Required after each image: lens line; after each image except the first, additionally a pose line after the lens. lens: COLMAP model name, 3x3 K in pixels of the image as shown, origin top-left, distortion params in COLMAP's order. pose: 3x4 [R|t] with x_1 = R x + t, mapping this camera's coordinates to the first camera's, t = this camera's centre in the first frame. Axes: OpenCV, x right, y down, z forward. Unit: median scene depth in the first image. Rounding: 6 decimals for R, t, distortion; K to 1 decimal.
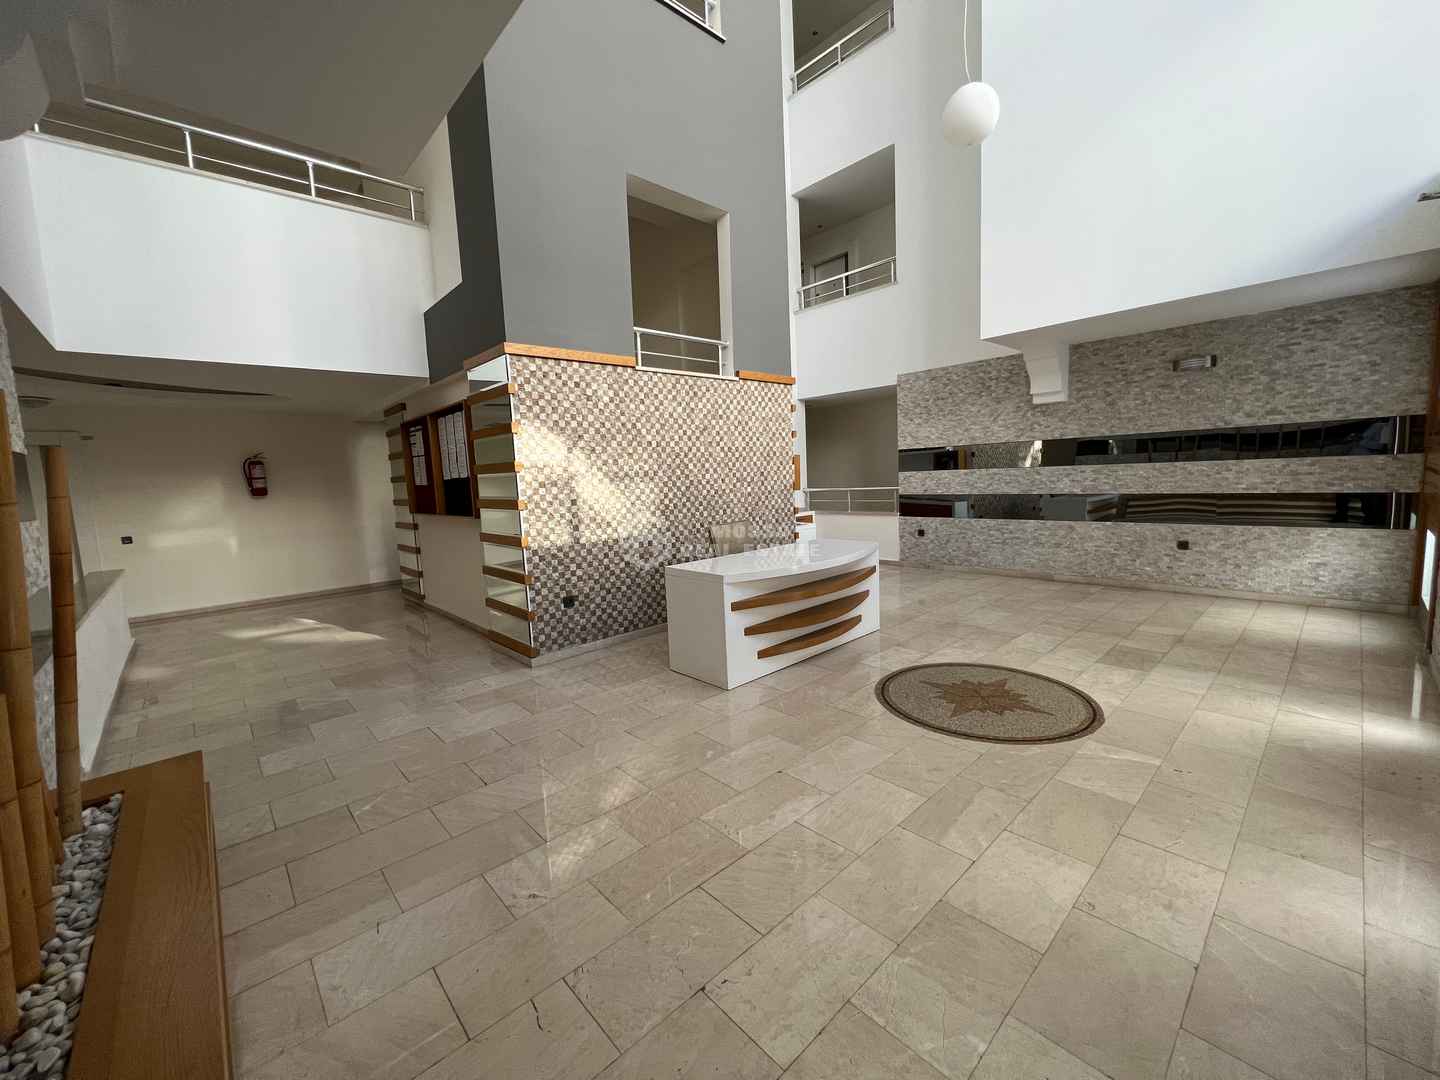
lens RADIAL K [[572.4, 0, 719.1], [0, 572.4, 536.9], [0, 0, 1]] dist [-0.002164, 0.001033]
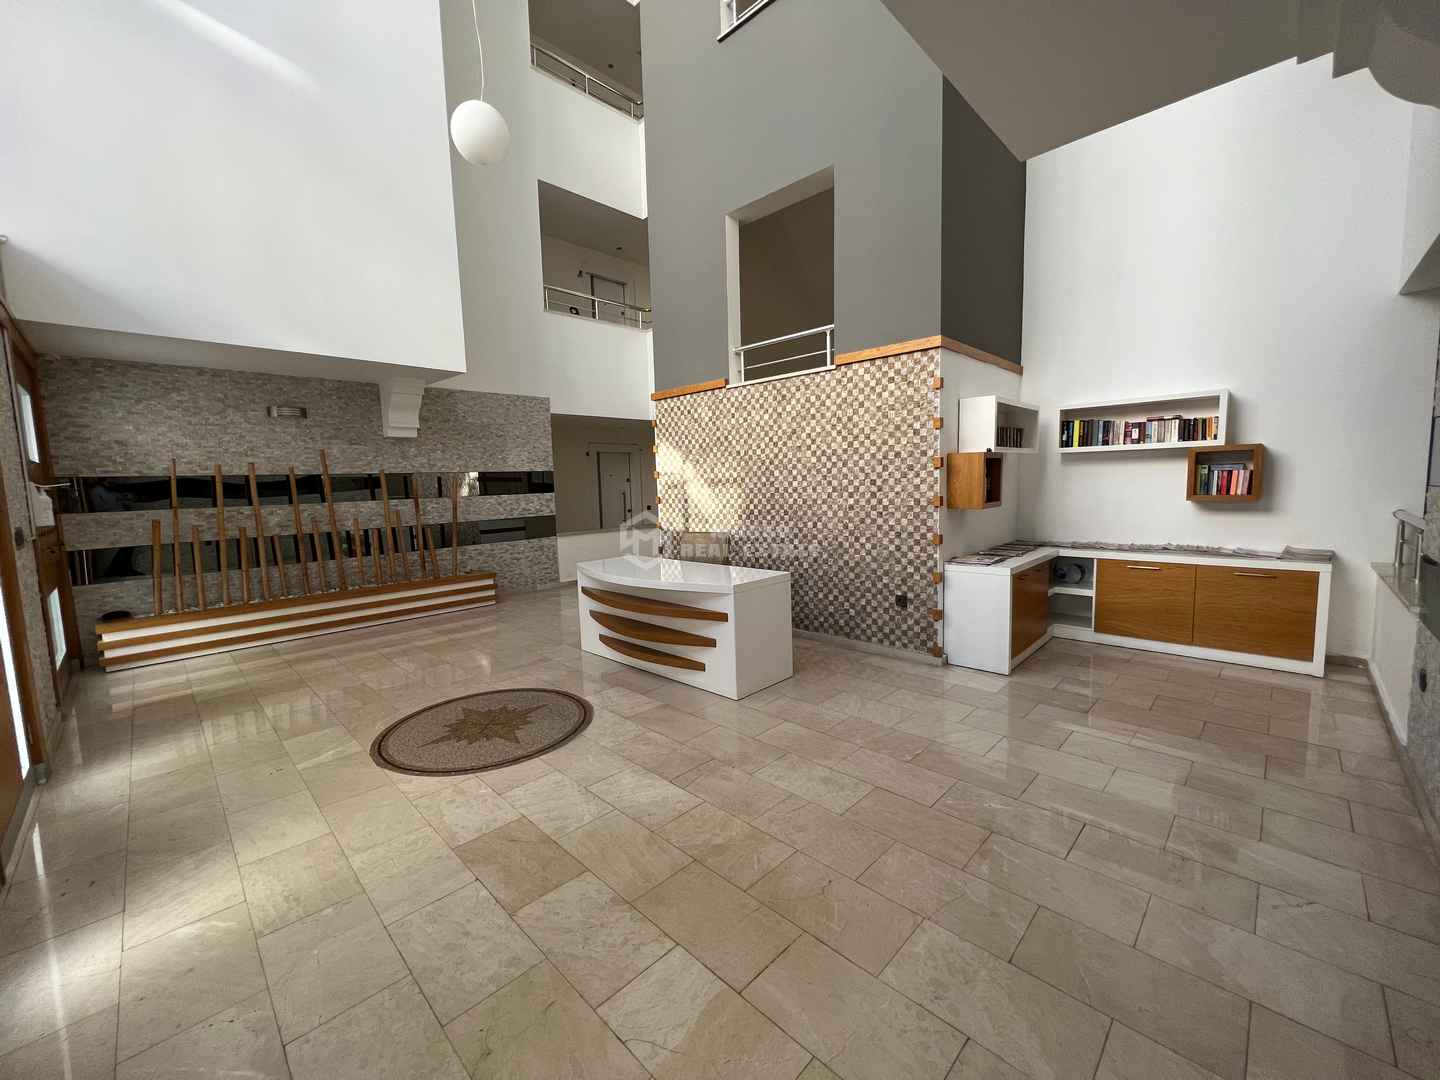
lens RADIAL K [[572.4, 0, 720.0], [0, 572.4, 537.2], [0, 0, 1]] dist [-0.002164, 0.001033]
pose [[0.053653, 0.140511, -0.988624, 1.018446], [-0.082521, 0.987288, 0.135843, -0.154804], [0.995144, 0.074294, 0.064566, 0.936815]]
